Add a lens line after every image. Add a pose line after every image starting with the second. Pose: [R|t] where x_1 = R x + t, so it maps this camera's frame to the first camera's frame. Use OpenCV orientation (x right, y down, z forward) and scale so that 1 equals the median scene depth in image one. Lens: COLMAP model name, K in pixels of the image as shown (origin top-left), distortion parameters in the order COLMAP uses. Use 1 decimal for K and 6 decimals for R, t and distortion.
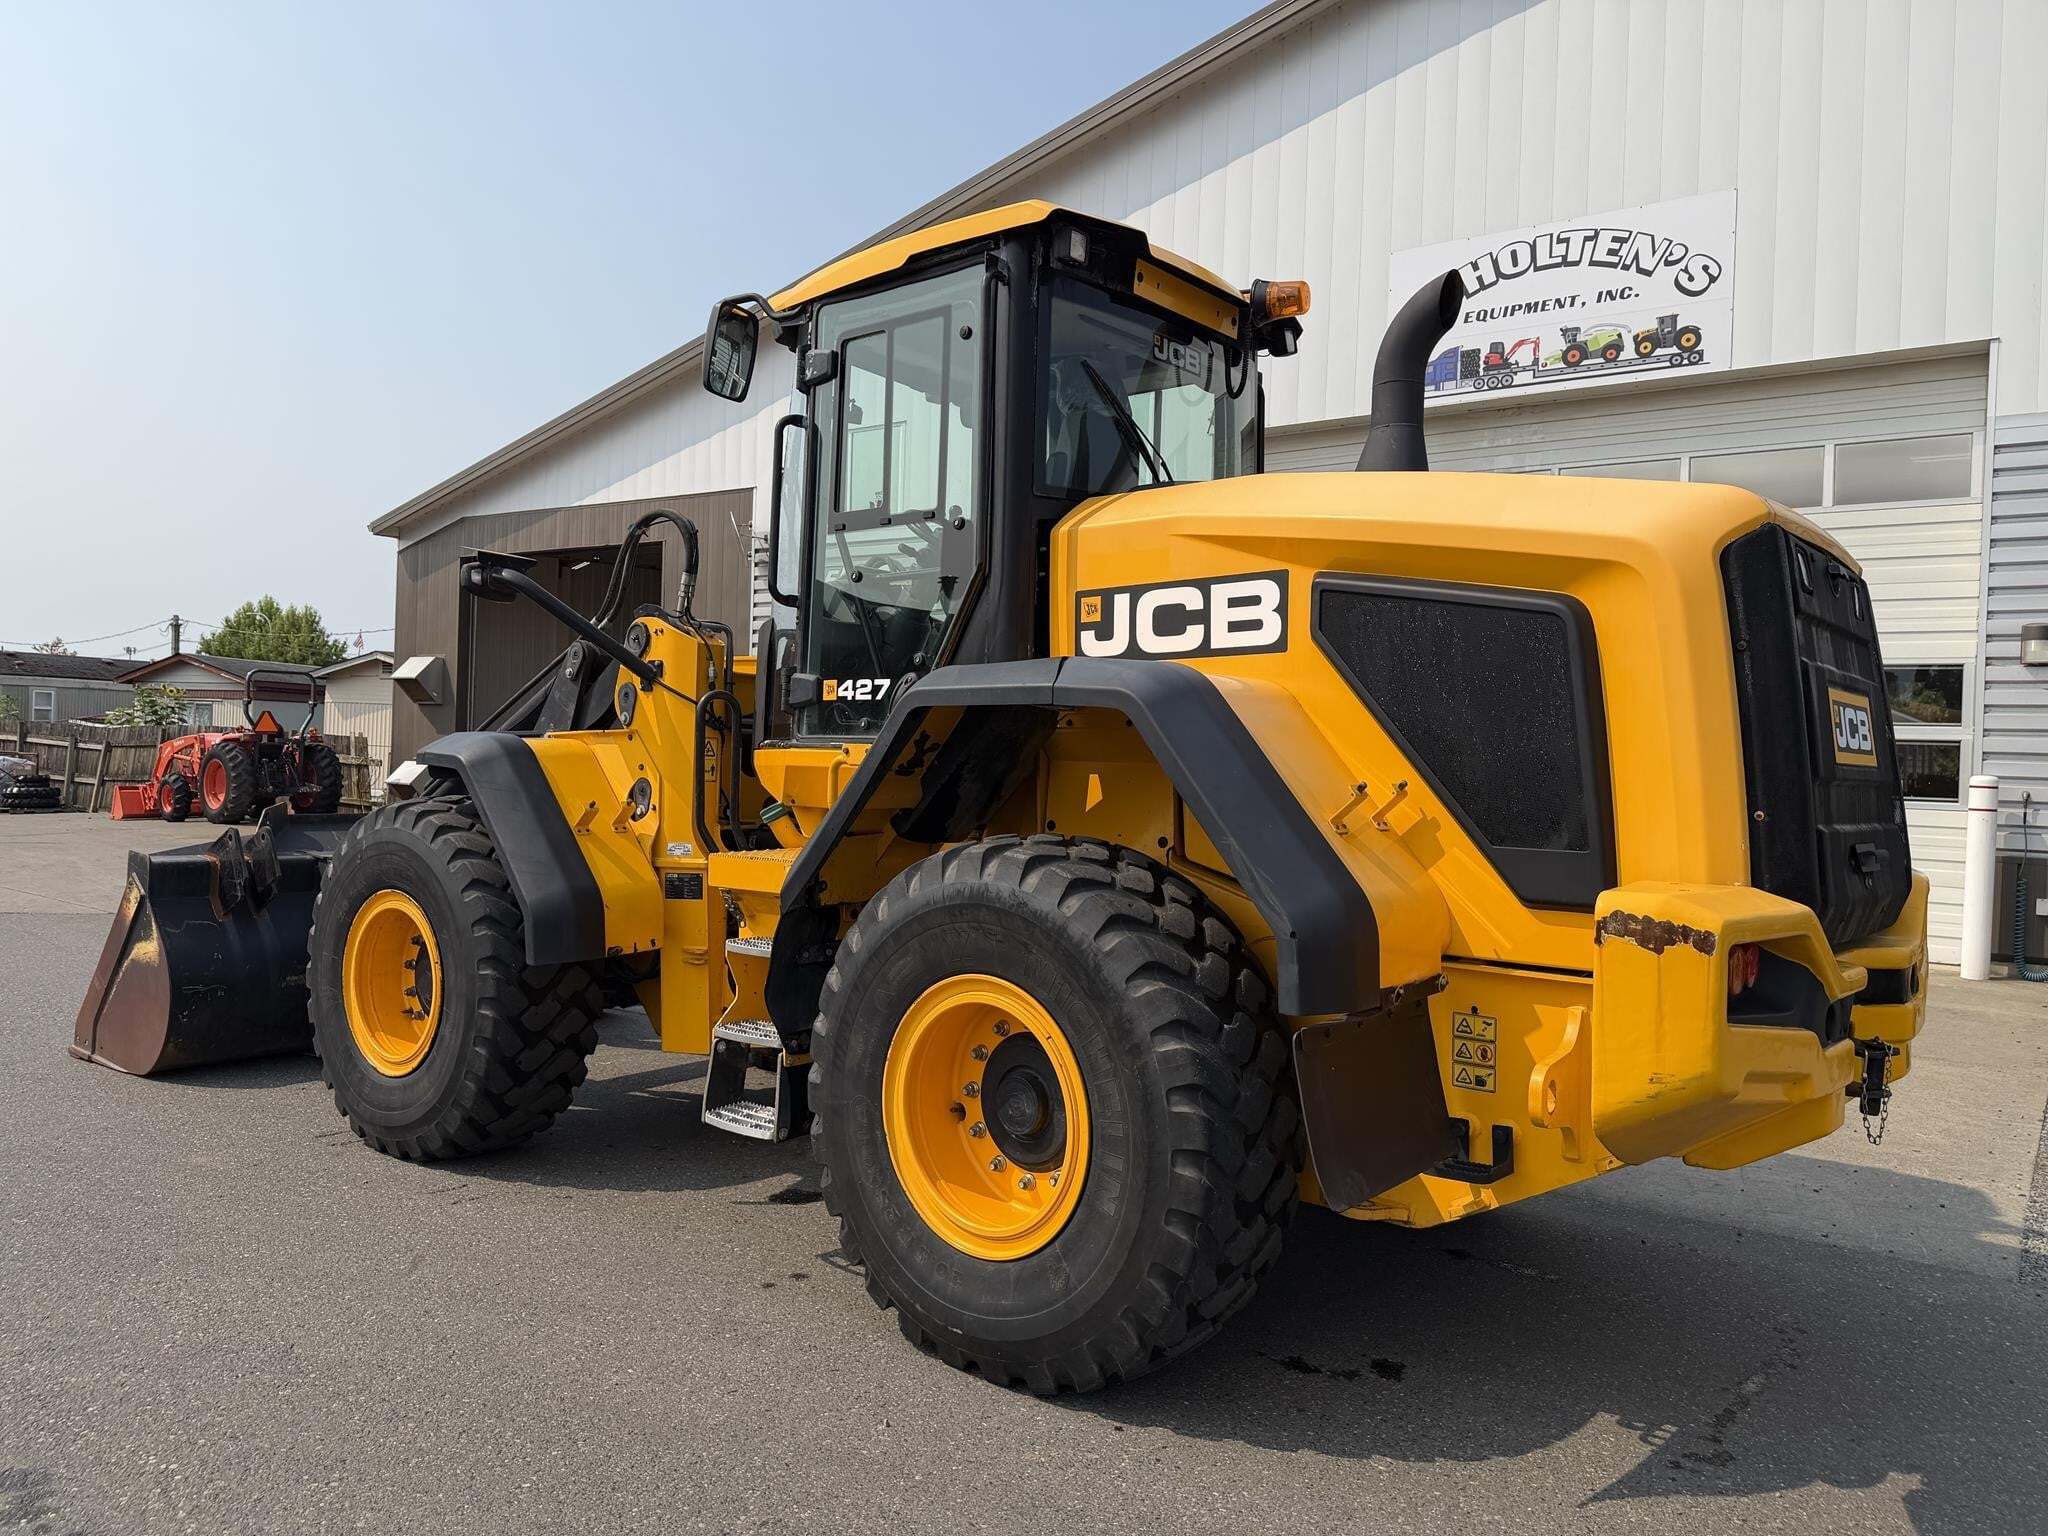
lens RADIAL K [[1446.9, 0, 1036.8], [0, 1446.9, 774.8], [0, 0, 1]] dist [0.052033, -0.050111]
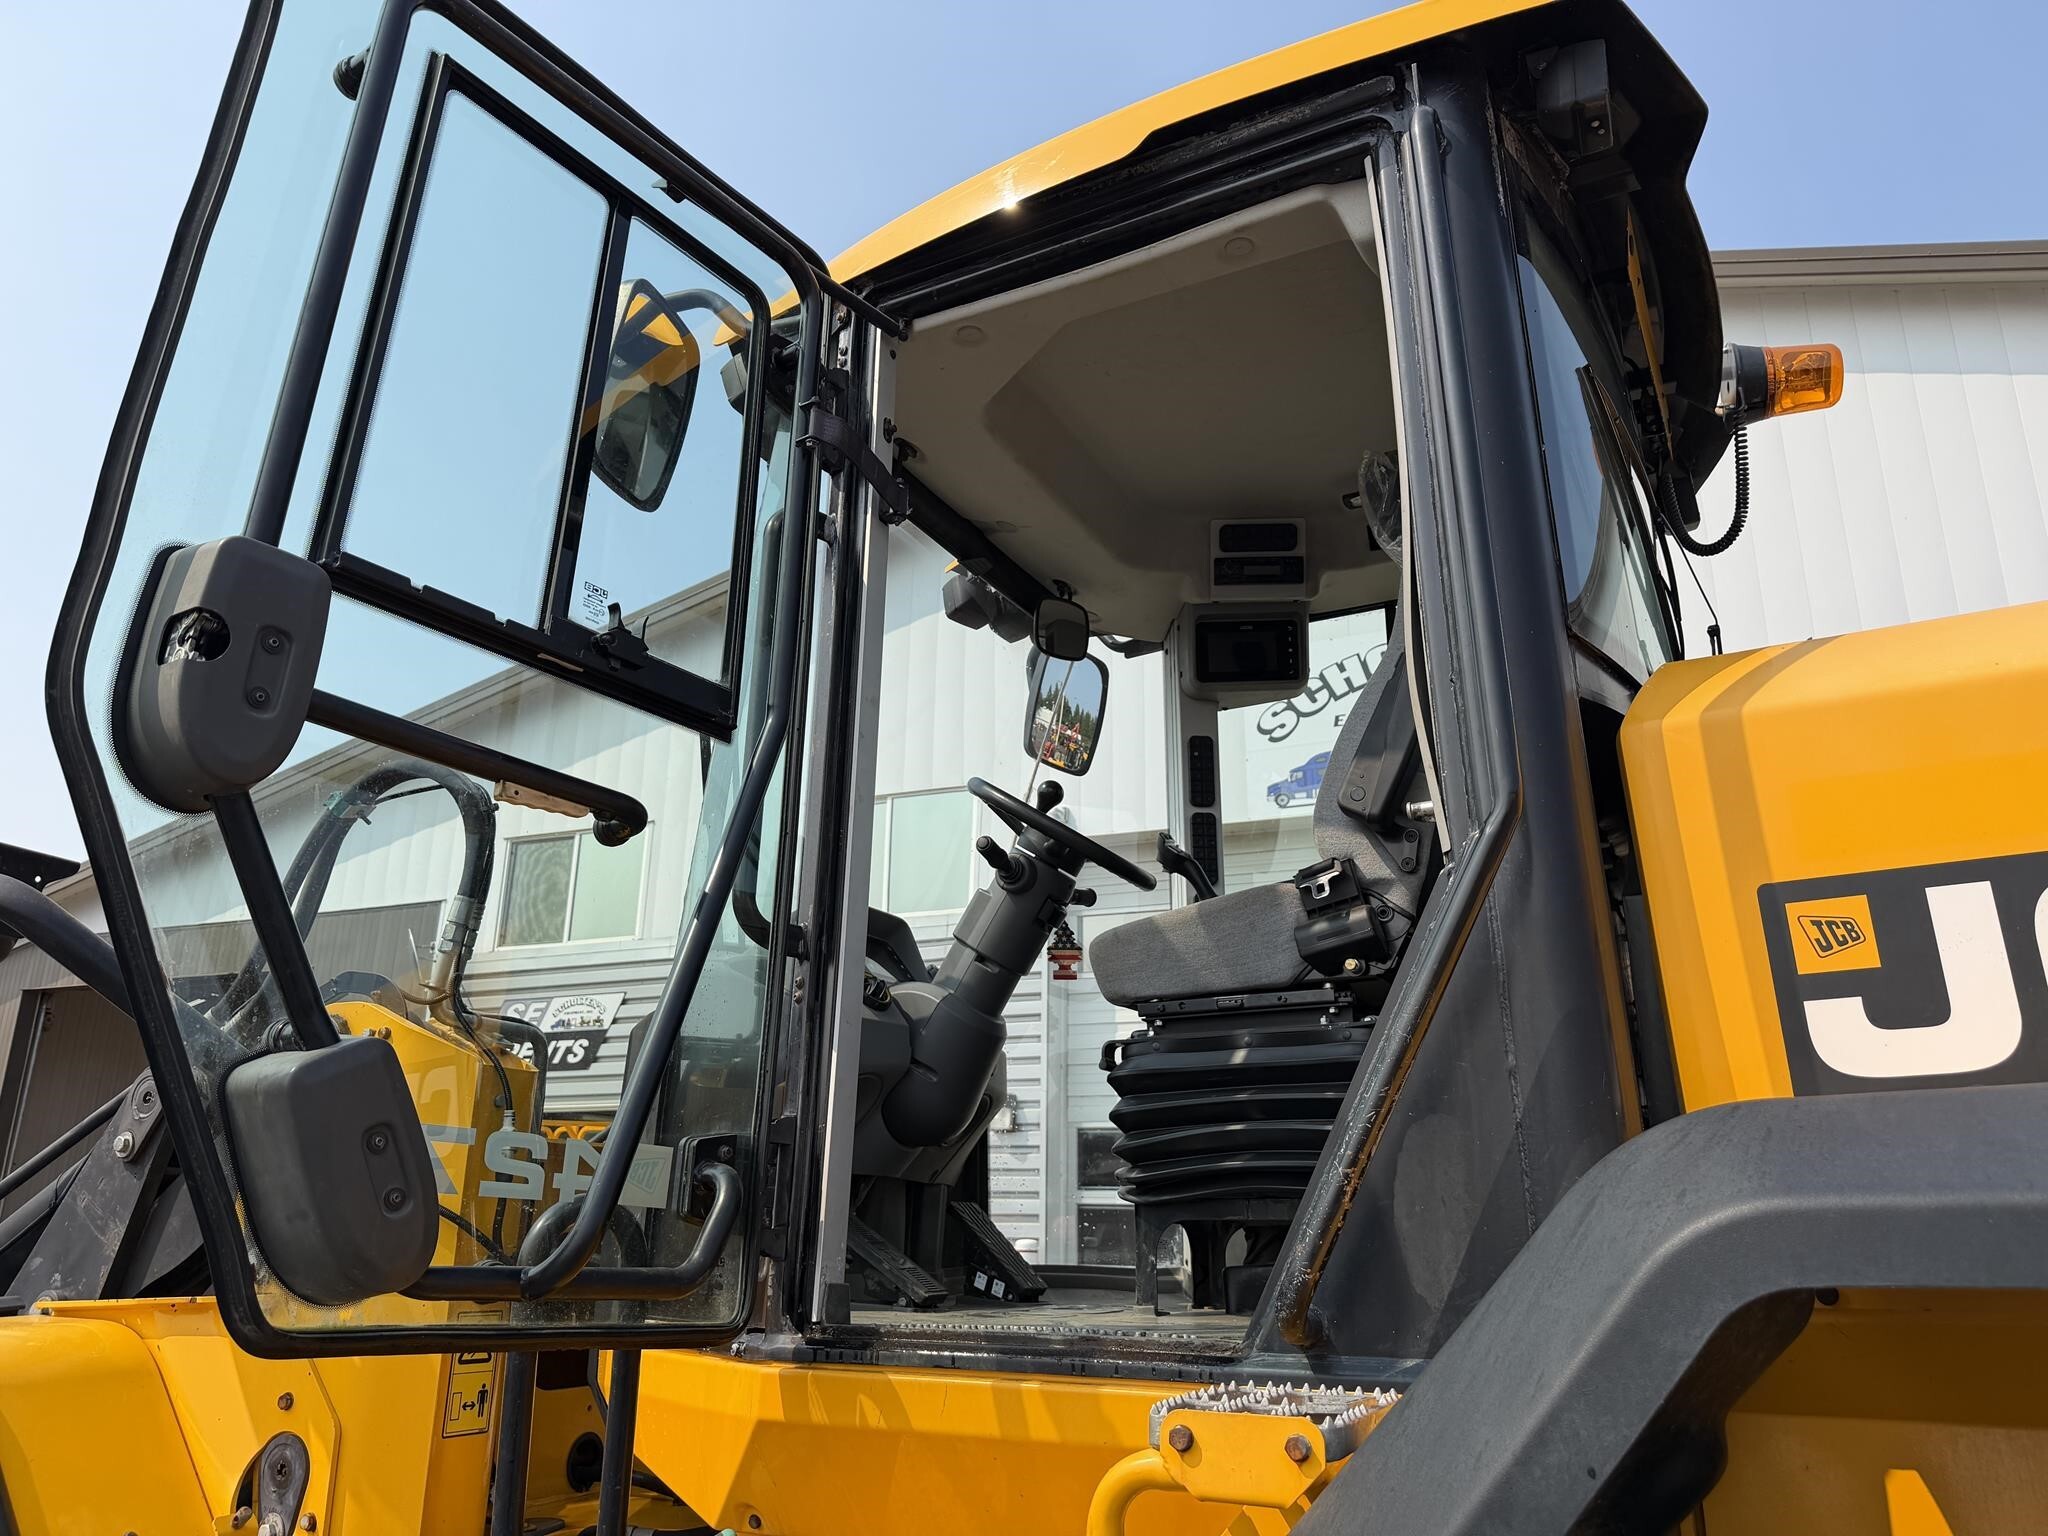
lens RADIAL K [[1446.9, 0, 1020.6], [0, 1446.9, 771.8], [0, 0, 1]] dist [0.052033, -0.050111]
pose [[0.979159, 0.042370, 0.198625, -0.170172], [0.021281, 0.951207, -0.307819, -0.039675], [-0.201976, 0.305631, 0.930481, 0.563808]]
